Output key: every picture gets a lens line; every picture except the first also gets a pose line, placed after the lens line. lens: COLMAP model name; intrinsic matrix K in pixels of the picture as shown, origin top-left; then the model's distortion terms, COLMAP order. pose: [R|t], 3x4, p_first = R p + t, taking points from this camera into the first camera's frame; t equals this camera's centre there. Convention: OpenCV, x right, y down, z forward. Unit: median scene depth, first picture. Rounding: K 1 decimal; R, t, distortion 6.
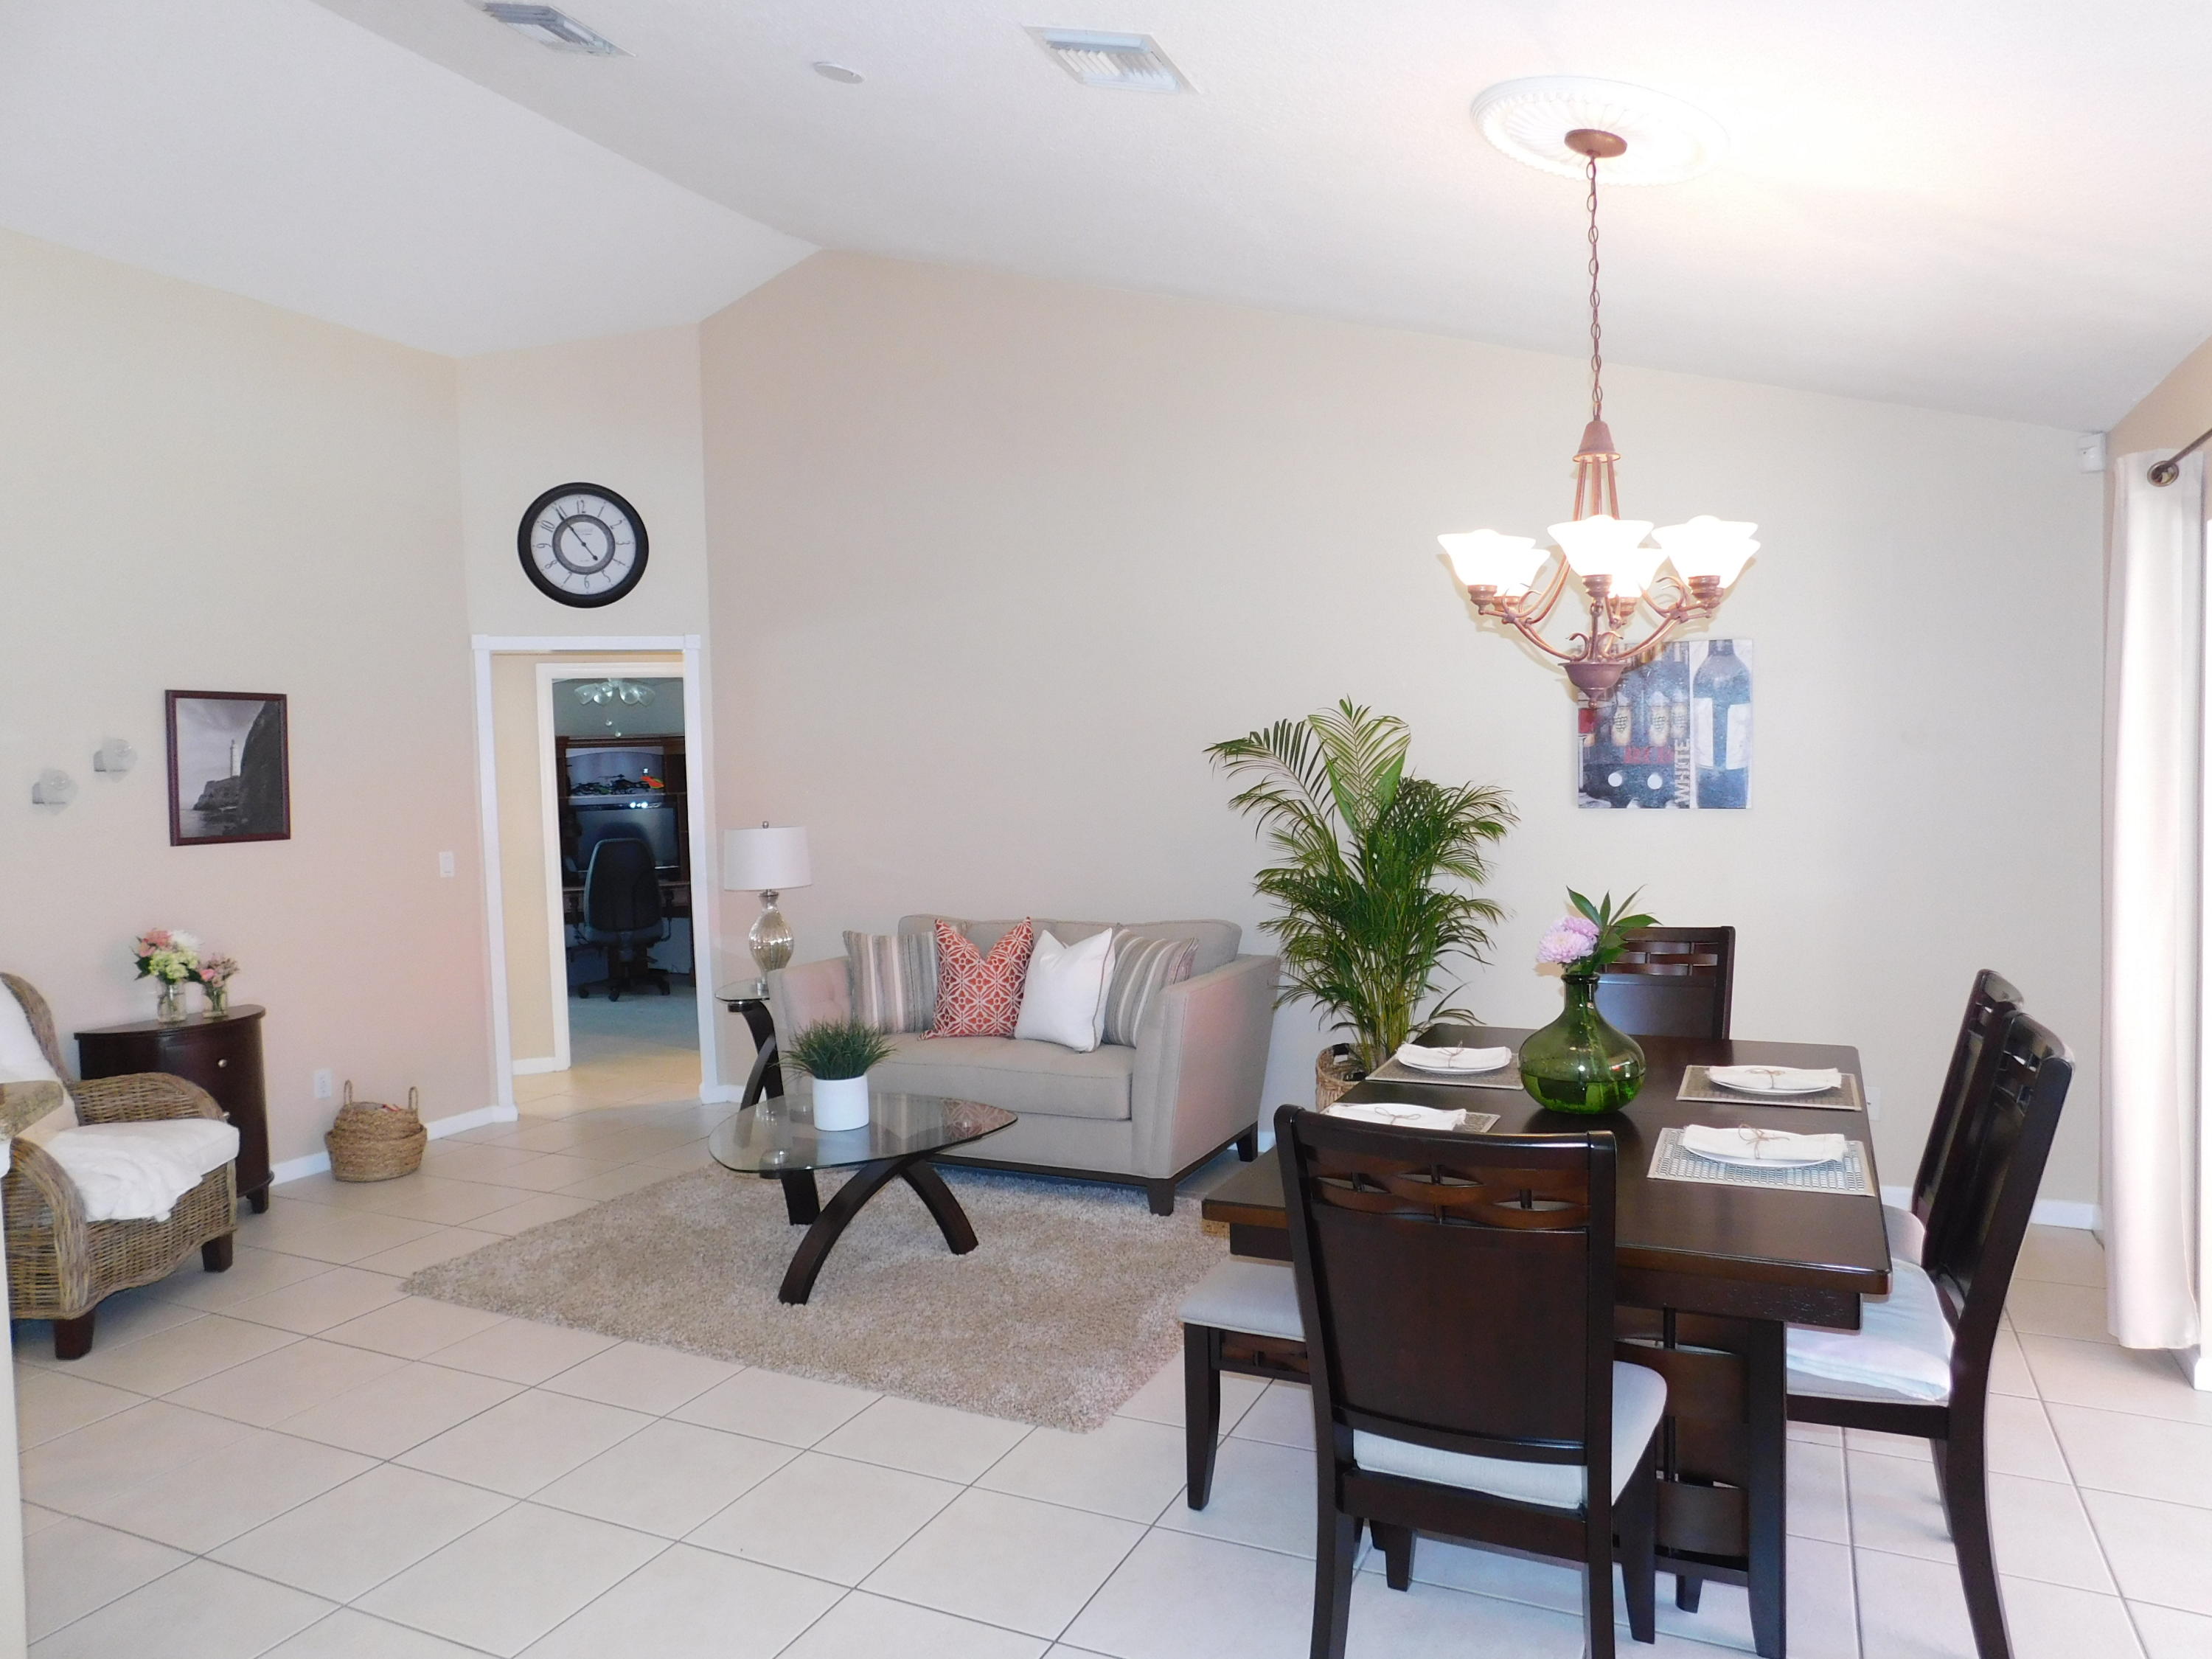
lens RADIAL K [[1459.7, 0, 1106.7], [0, 1459.7, 821.4], [0, 0, 1]] dist [-0.052639, 0.044984]
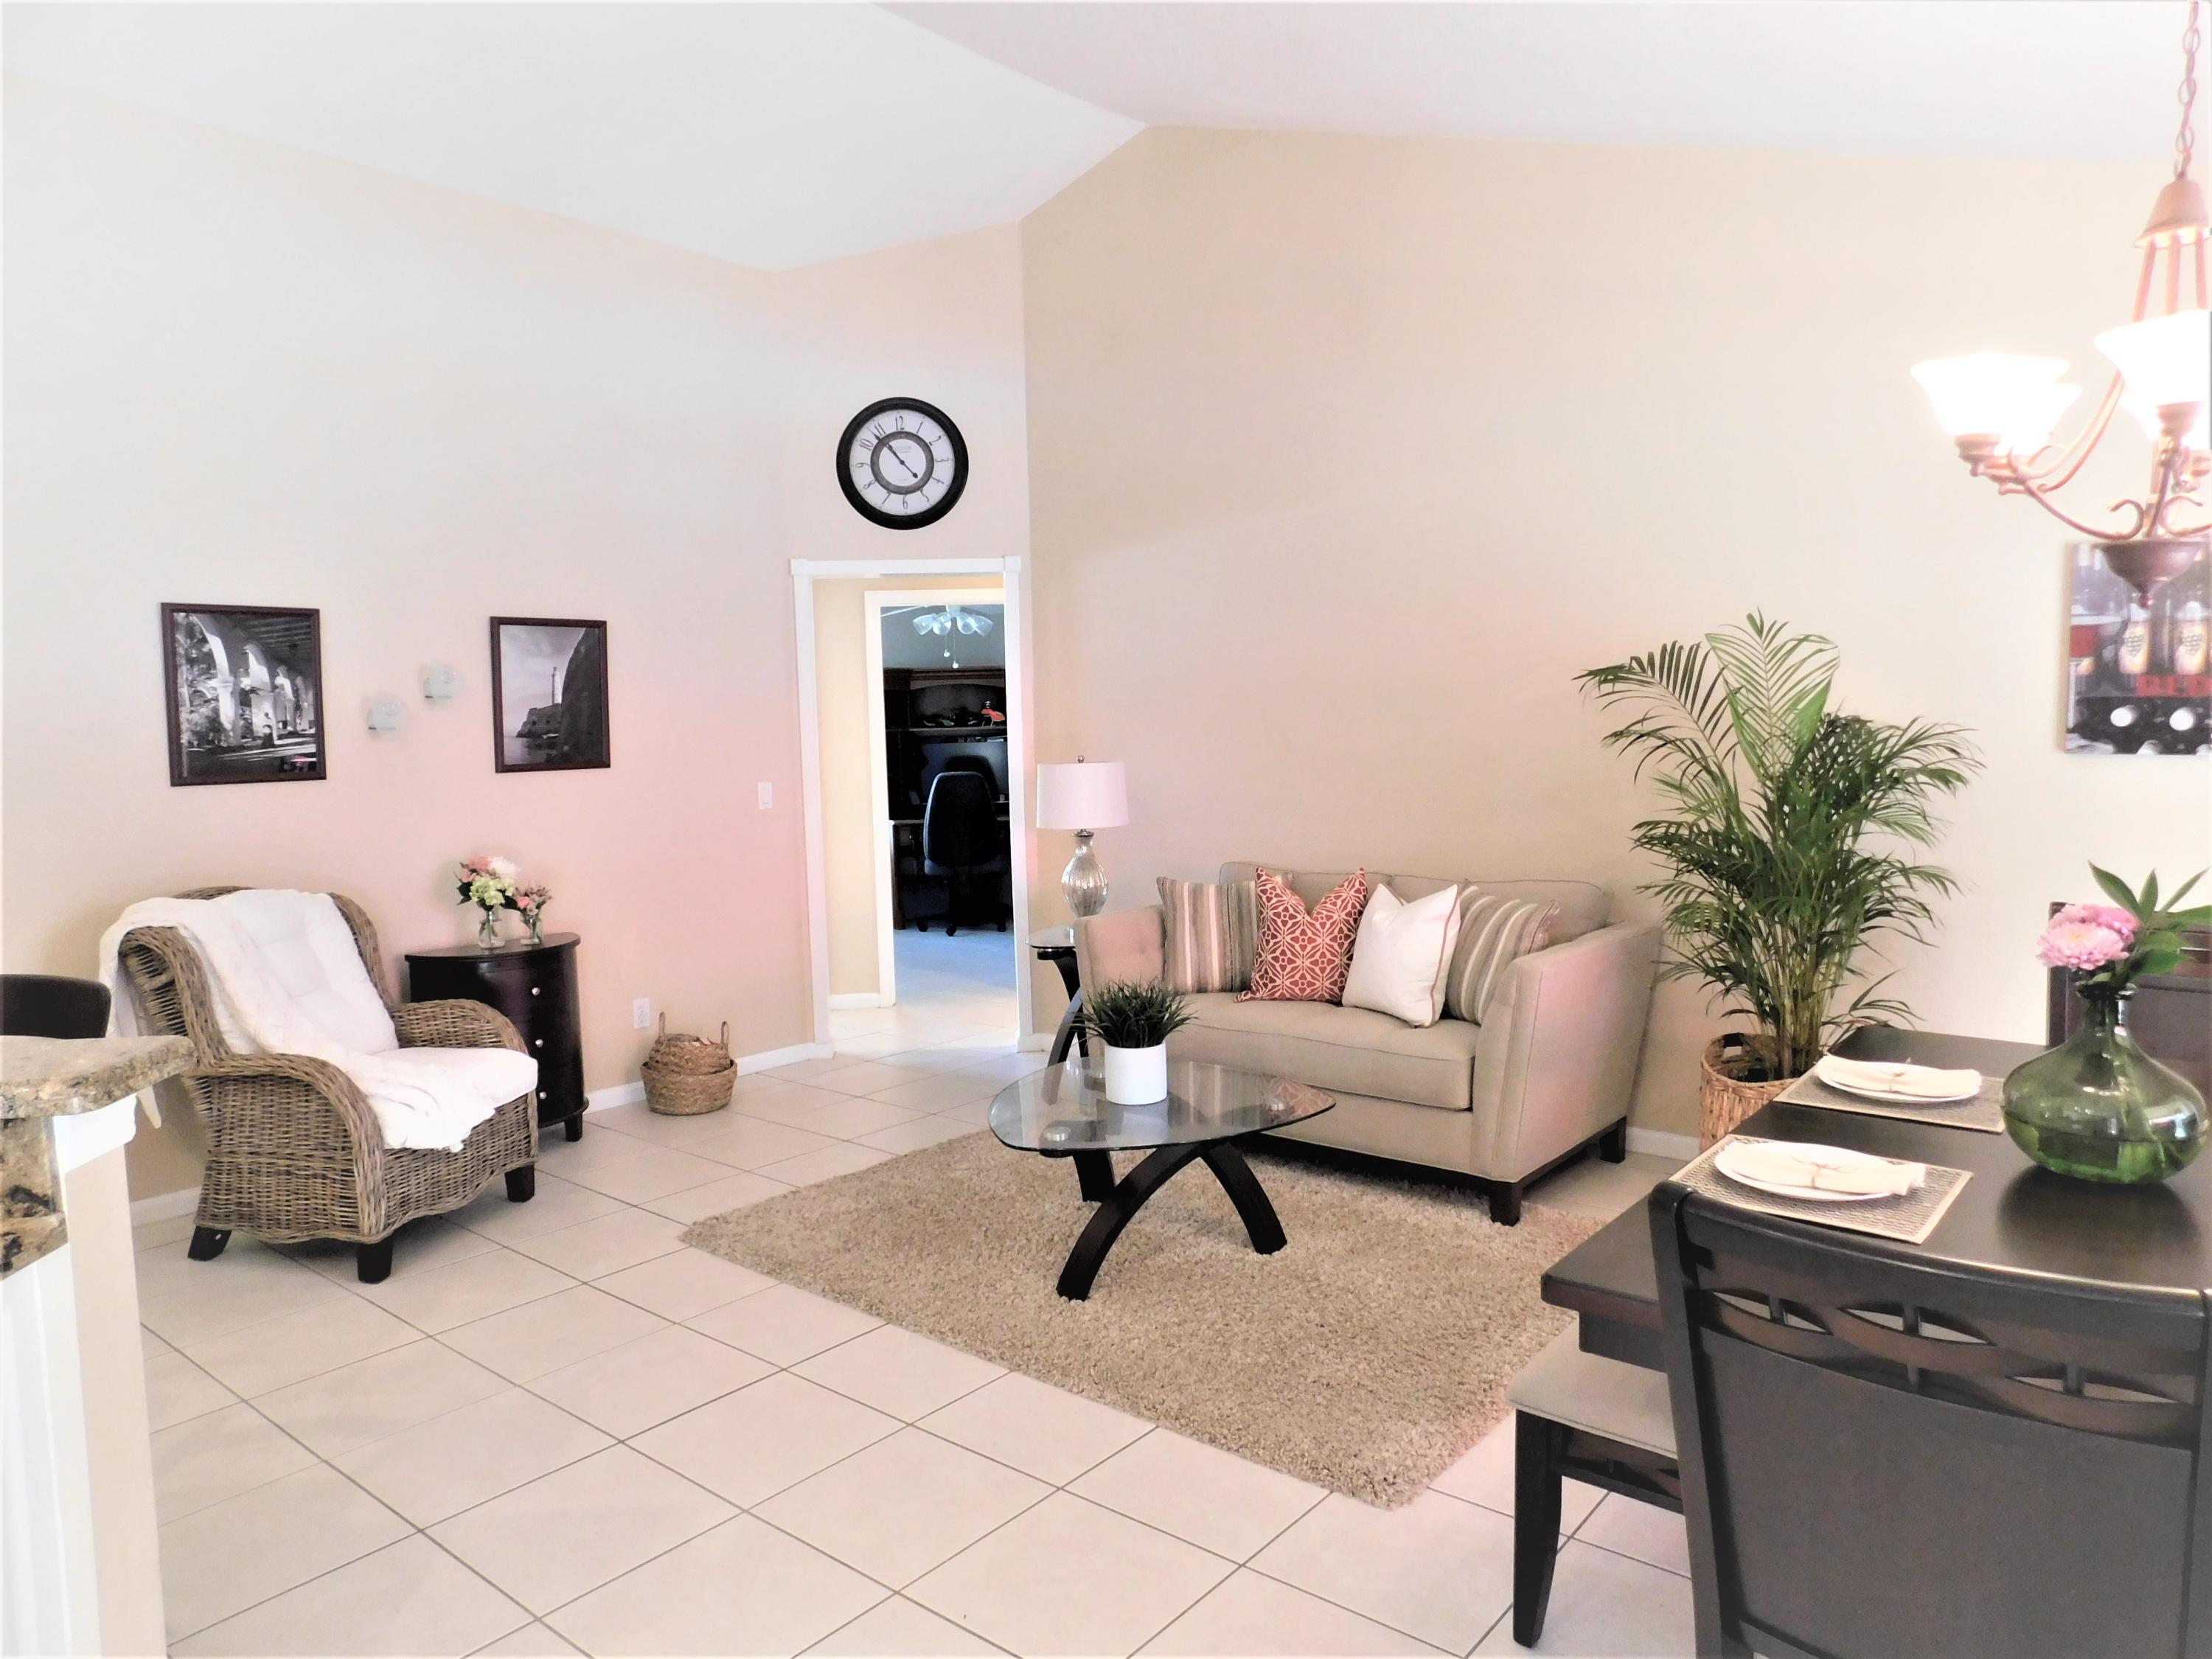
lens RADIAL K [[1459.7, 0, 1116.1], [0, 1459.7, 826.7], [0, 0, 1]] dist [-0.052639, 0.044984]
pose [[0.970839, 0.024602, -0.238467, 0.013417], [-0.013532, 0.998758, 0.047948, 0.000406], [0.239351, -0.043323, 0.969966, 0.128468]]
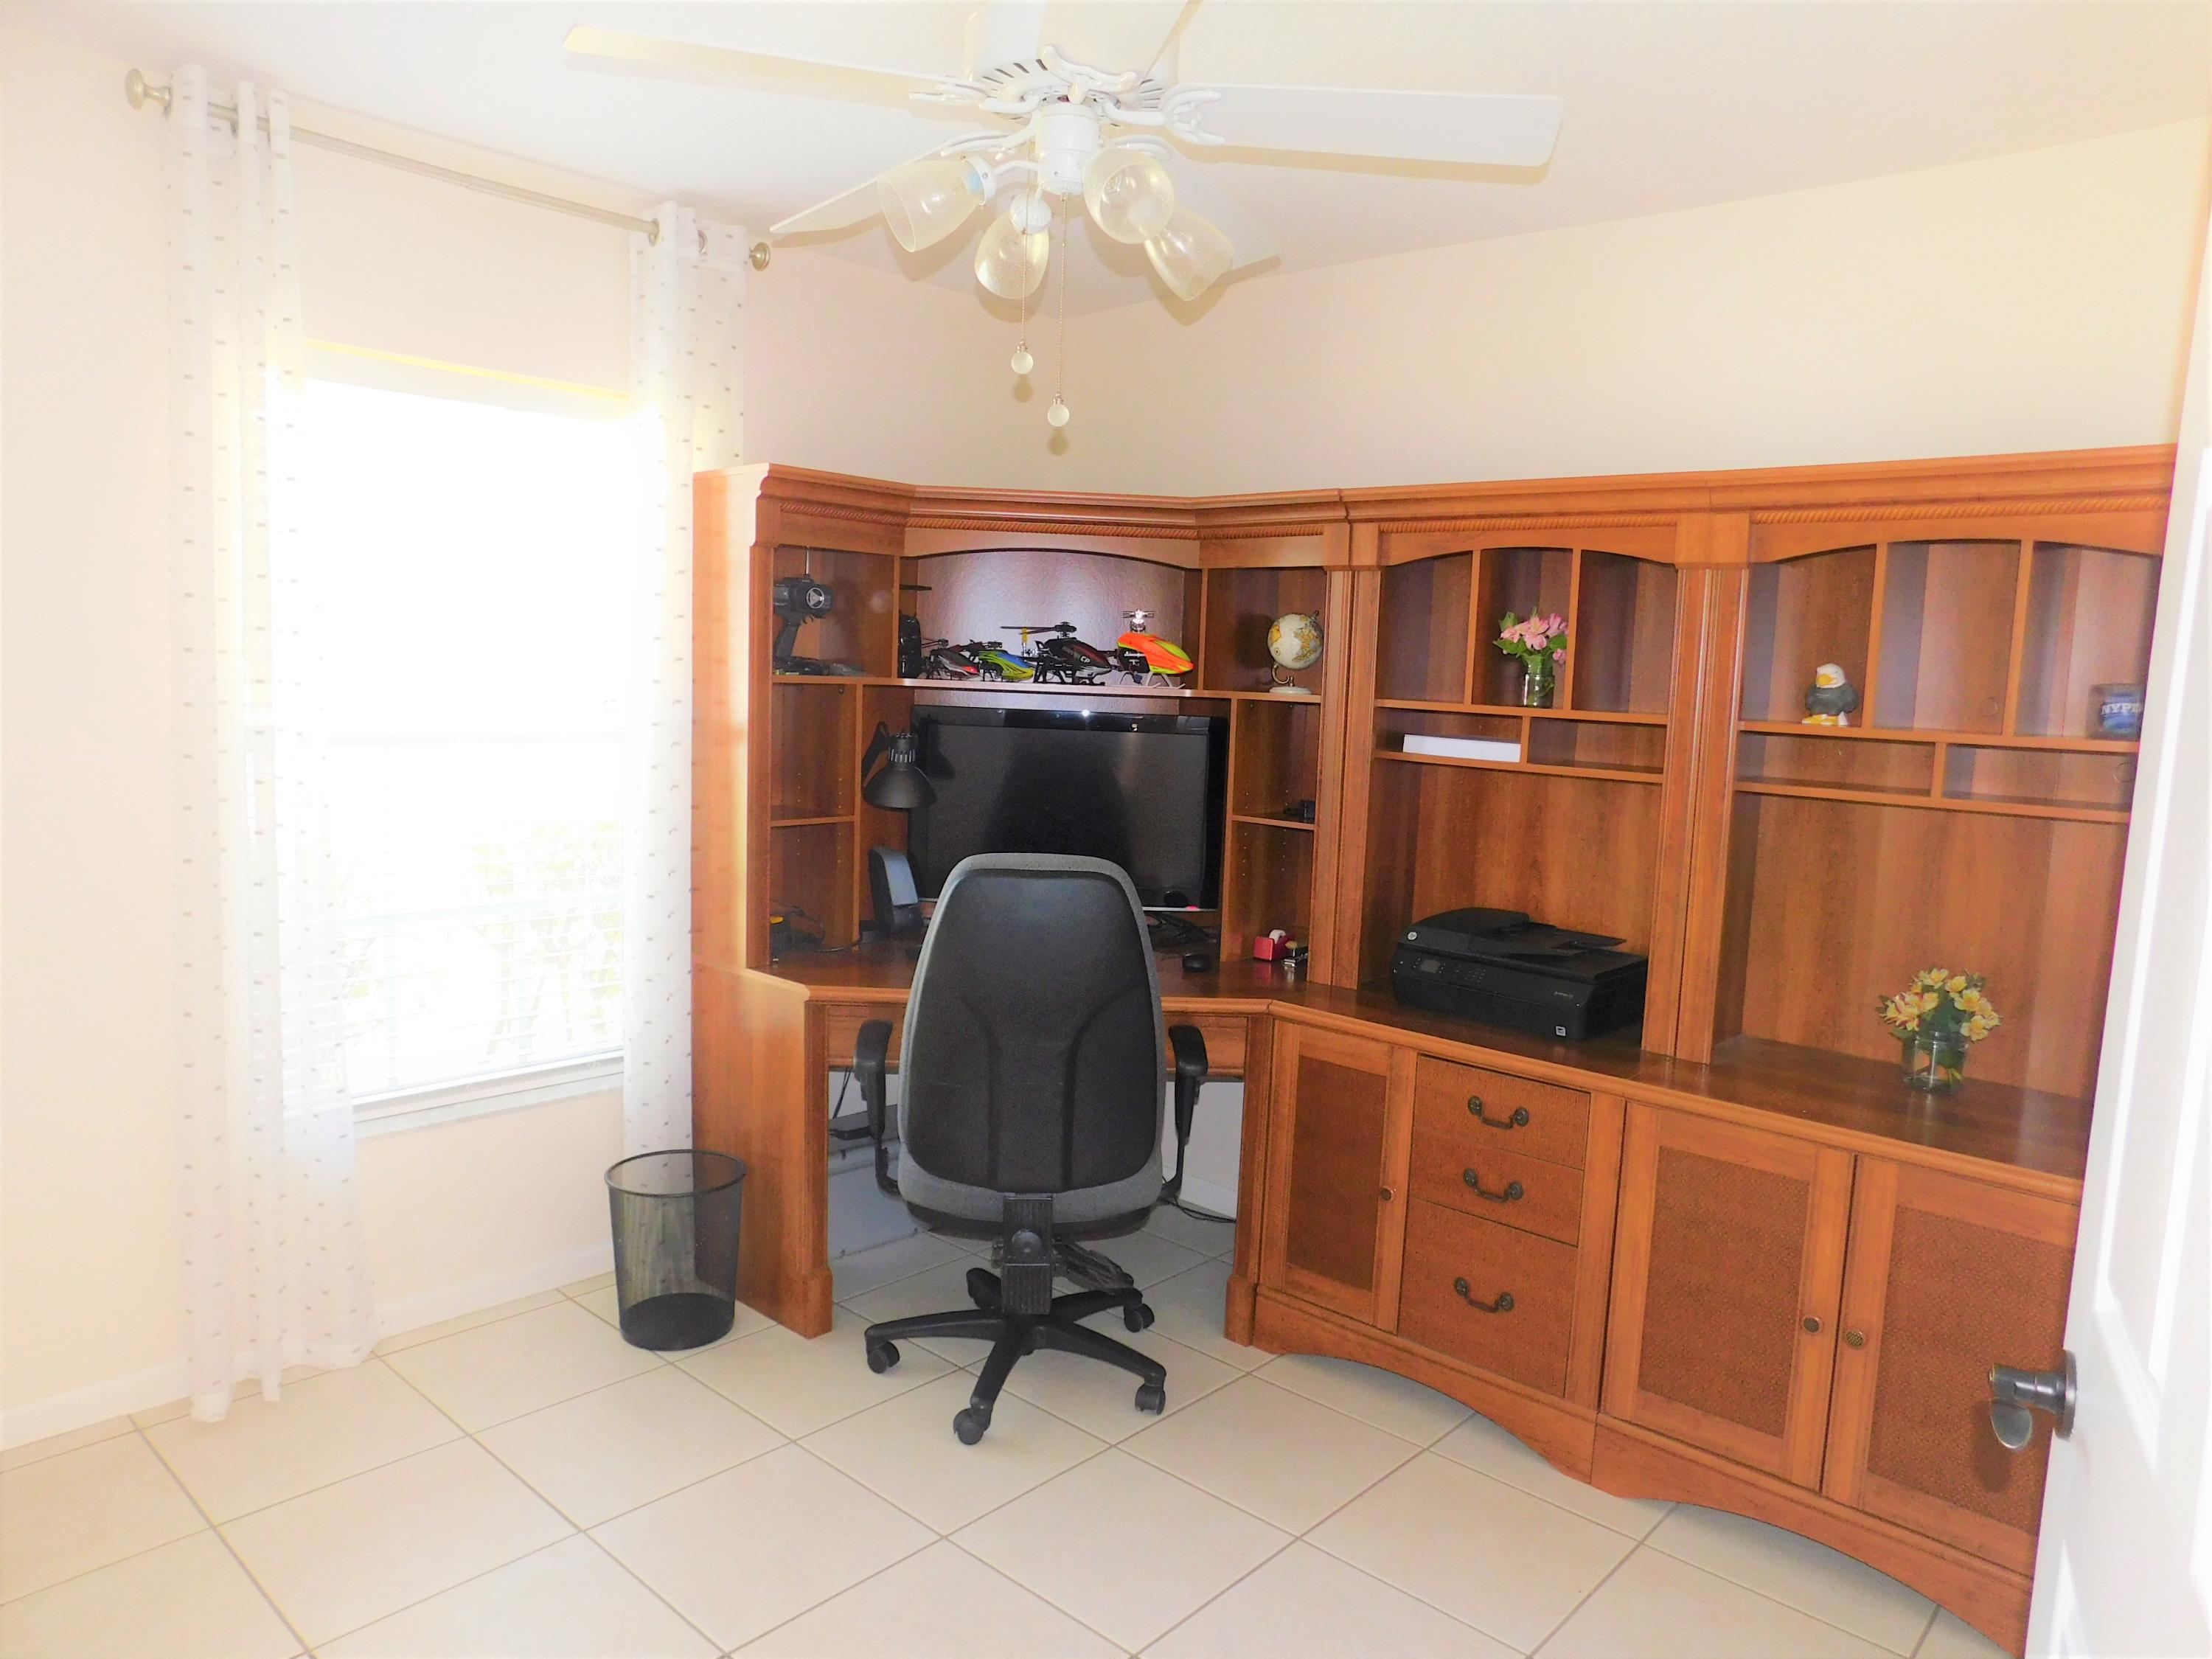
lens RADIAL K [[1459.7, 0, 1108.5], [0, 1459.7, 832.5], [0, 0, 1]] dist [-0.052639, 0.044984]
pose [[0.952311, 0.097416, -0.289162, -0.394684], [-0.077244, 0.993765, 0.080397, -0.022203], [0.295191, -0.054227, 0.953898, 1.201572]]
